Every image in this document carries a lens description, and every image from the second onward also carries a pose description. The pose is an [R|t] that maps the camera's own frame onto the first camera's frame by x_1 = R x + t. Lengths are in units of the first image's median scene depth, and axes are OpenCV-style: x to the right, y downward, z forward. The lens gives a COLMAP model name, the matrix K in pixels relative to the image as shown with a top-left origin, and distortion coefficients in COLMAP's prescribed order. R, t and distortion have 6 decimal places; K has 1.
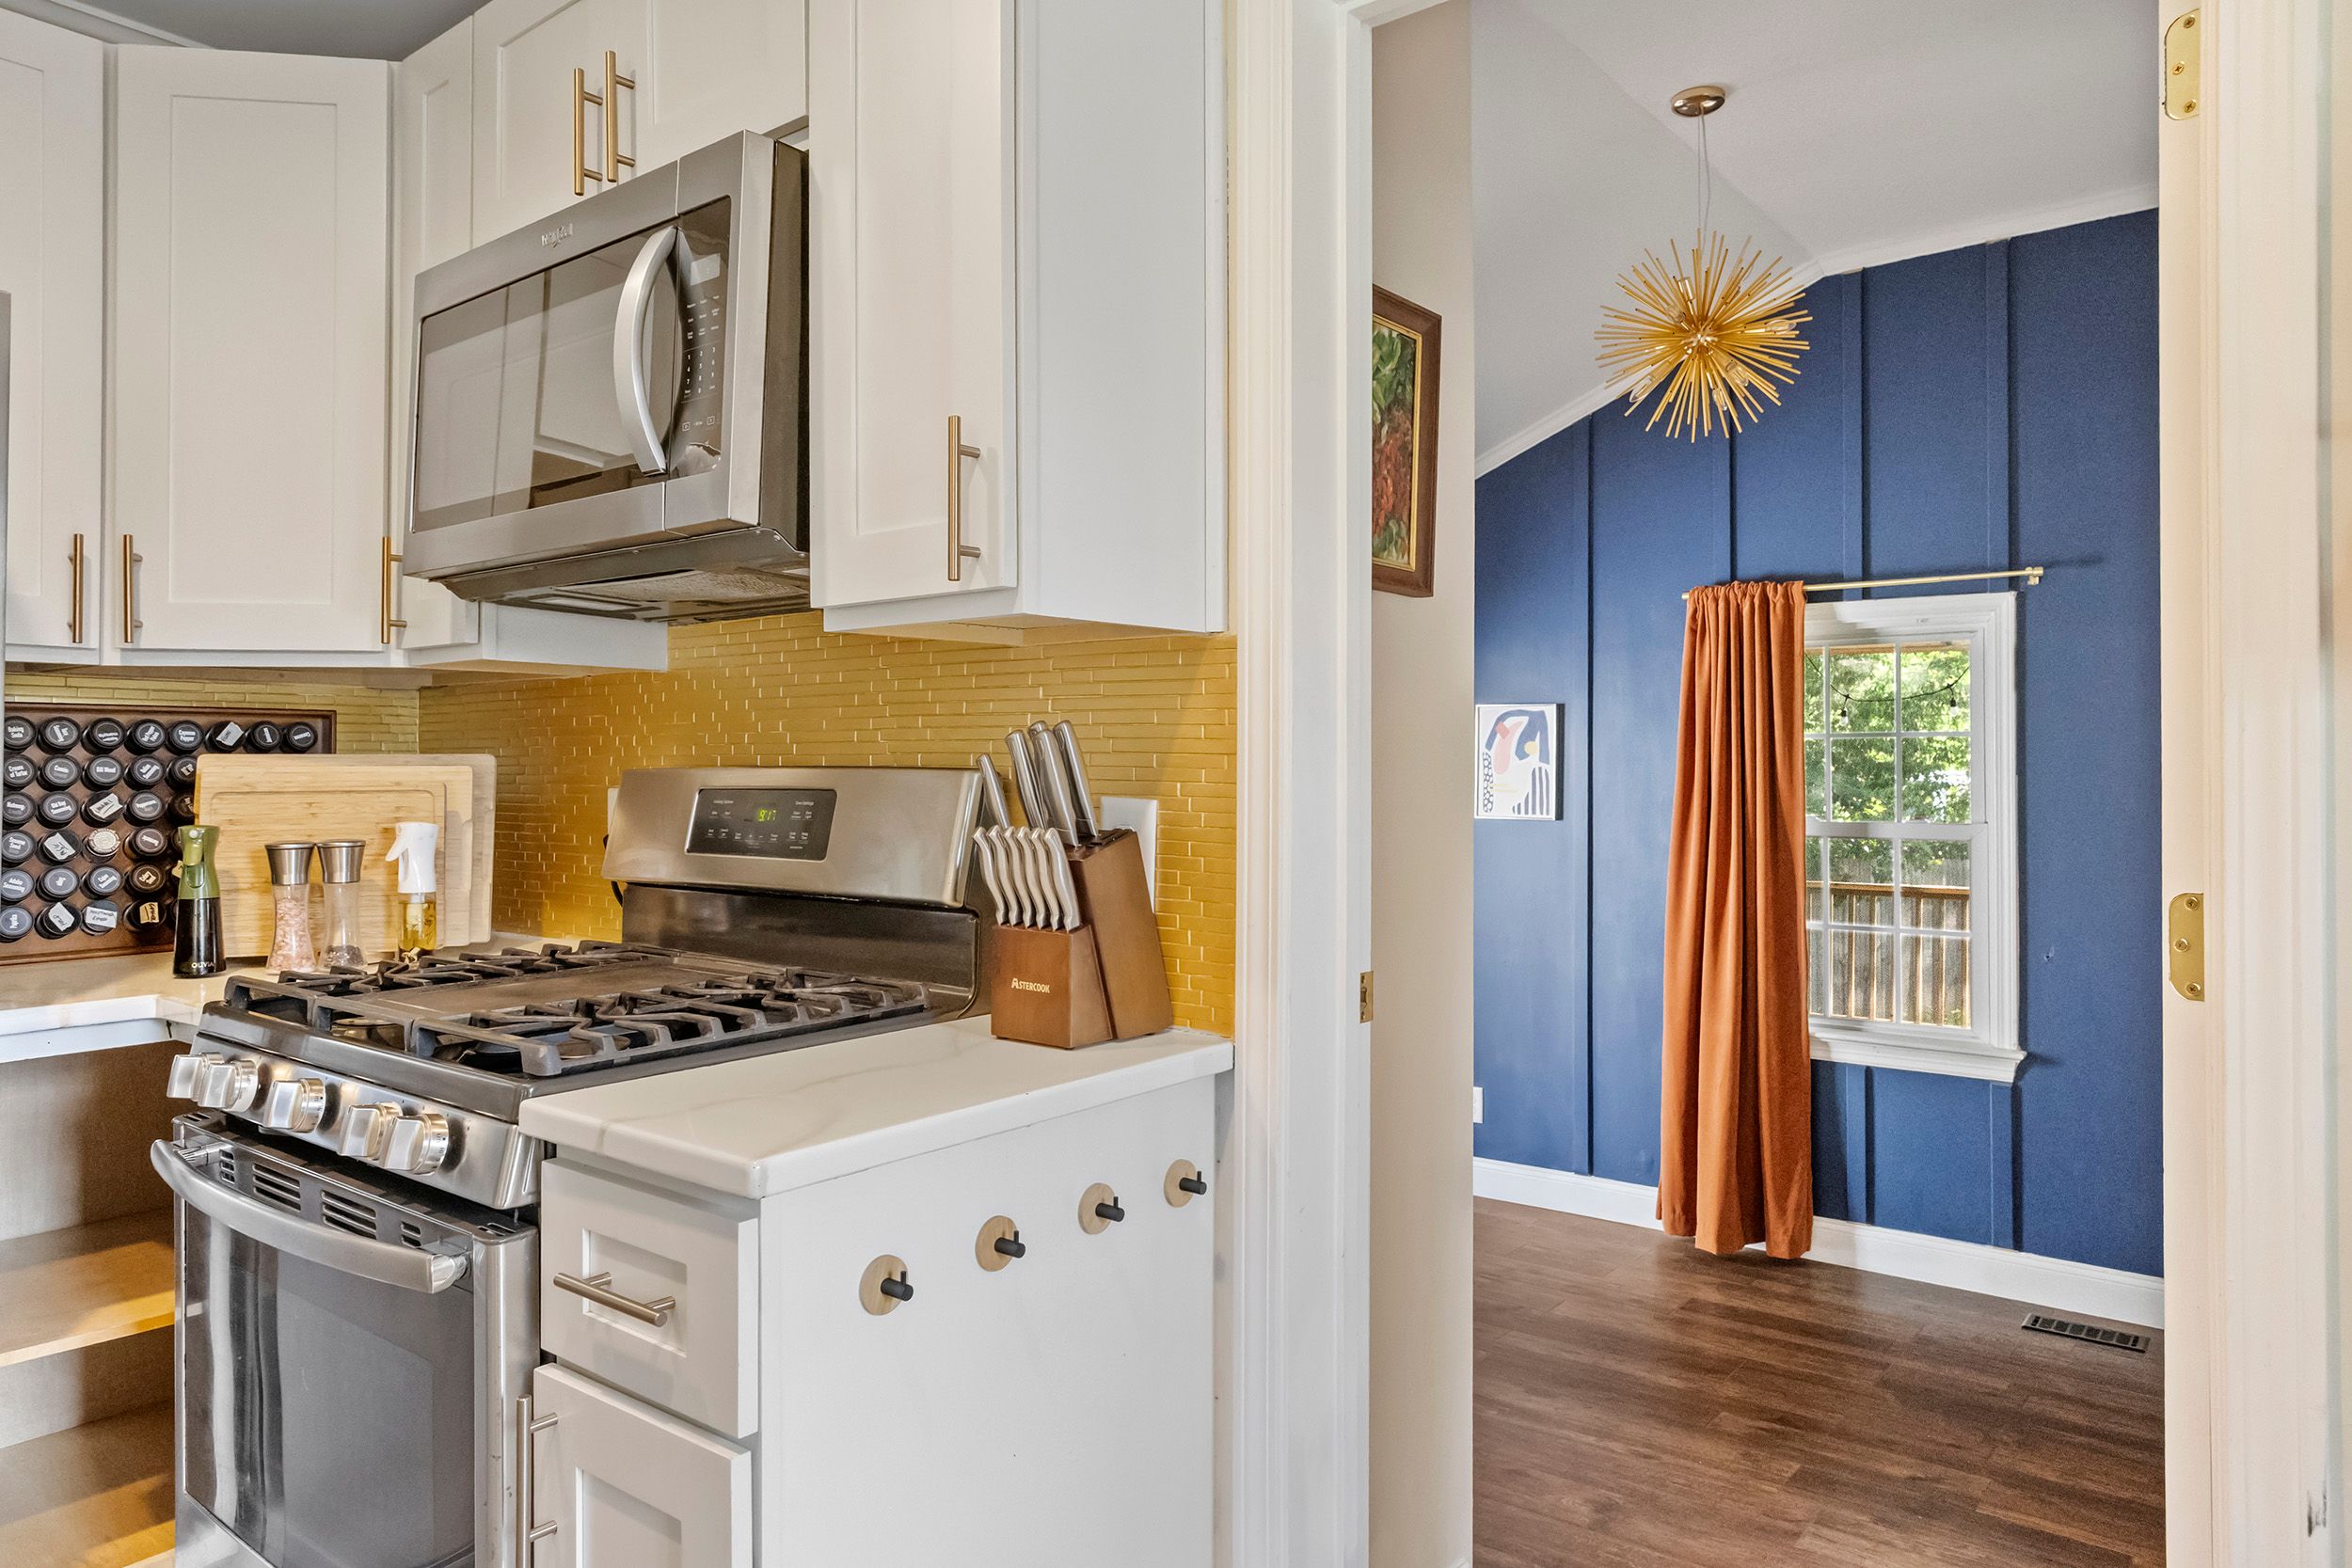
lens RADIAL K [[1528.2, 0, 1169.2], [0, 1528.2, 739.2], [0, 0, 1]] dist [-0.011150, 0.006557]
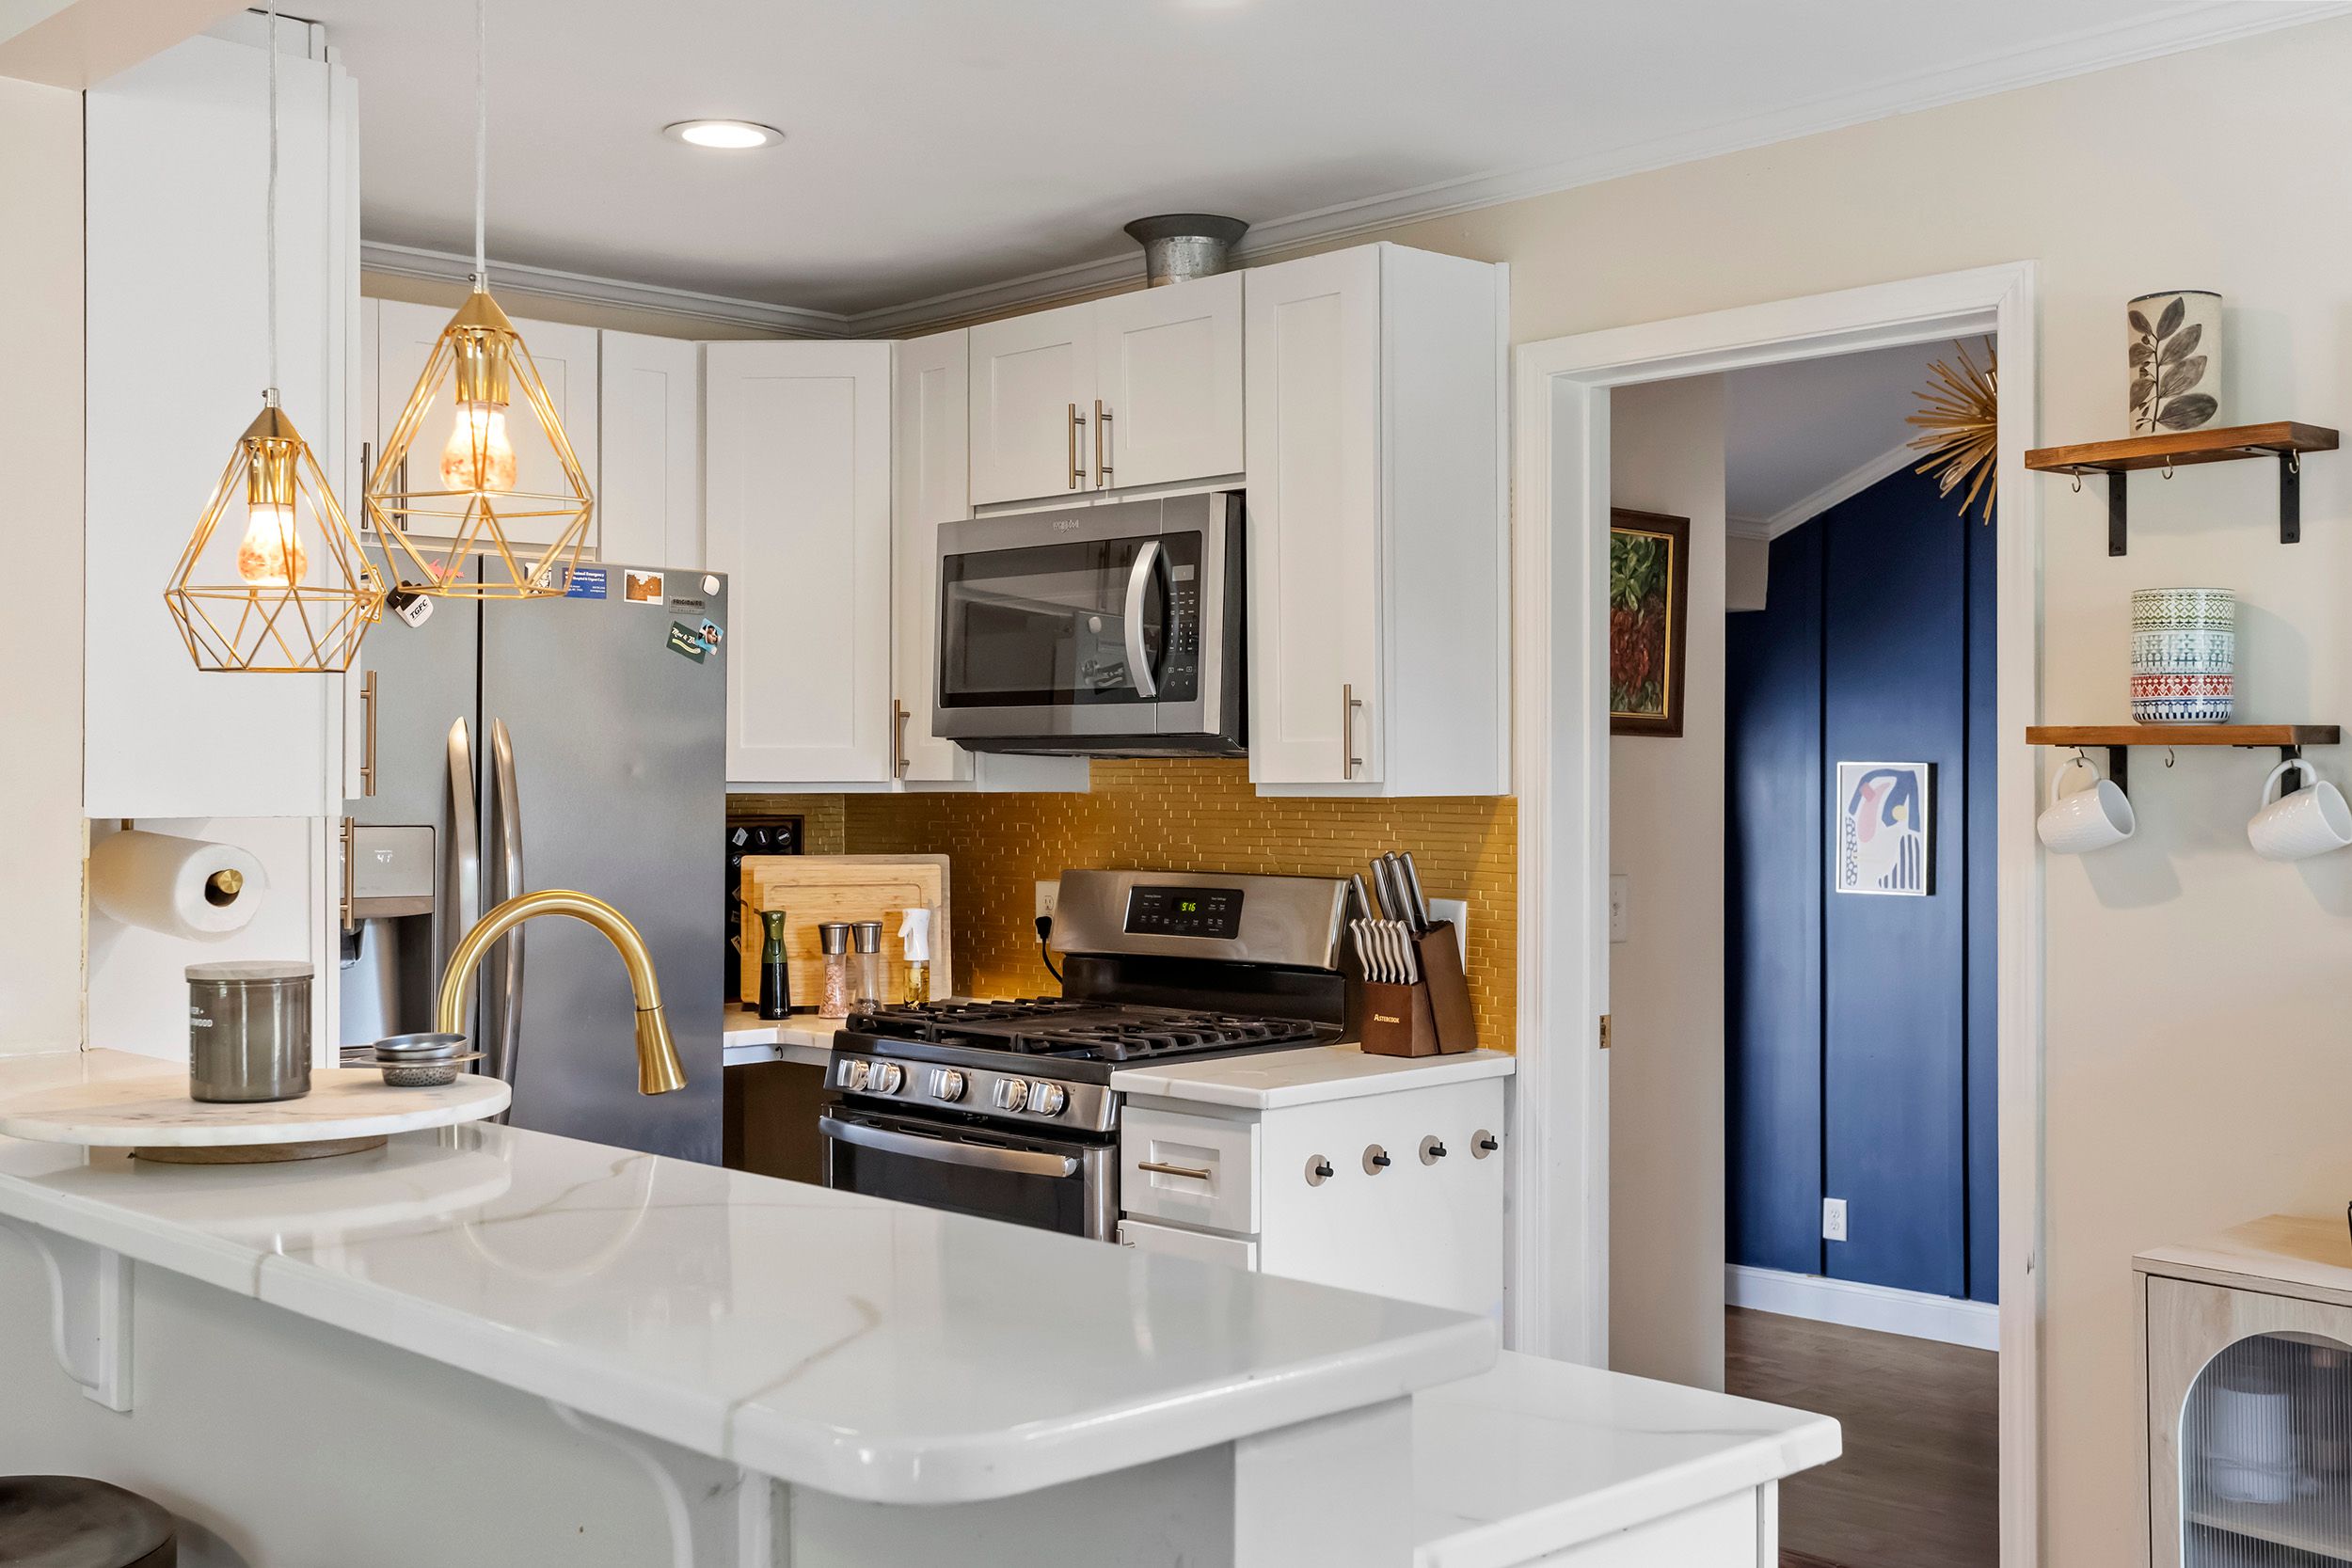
lens RADIAL K [[2505.0, 0, 1157.6], [0, 2505.0, 785.1], [0, 0, 1]] dist [0.019903, 0.000000]
pose [[0.991245, -0.001029, -0.132030, 0.013058], [0.003657, 0.999800, 0.019663, -0.097226], [0.131983, -0.019974, 0.991051, -1.166458]]
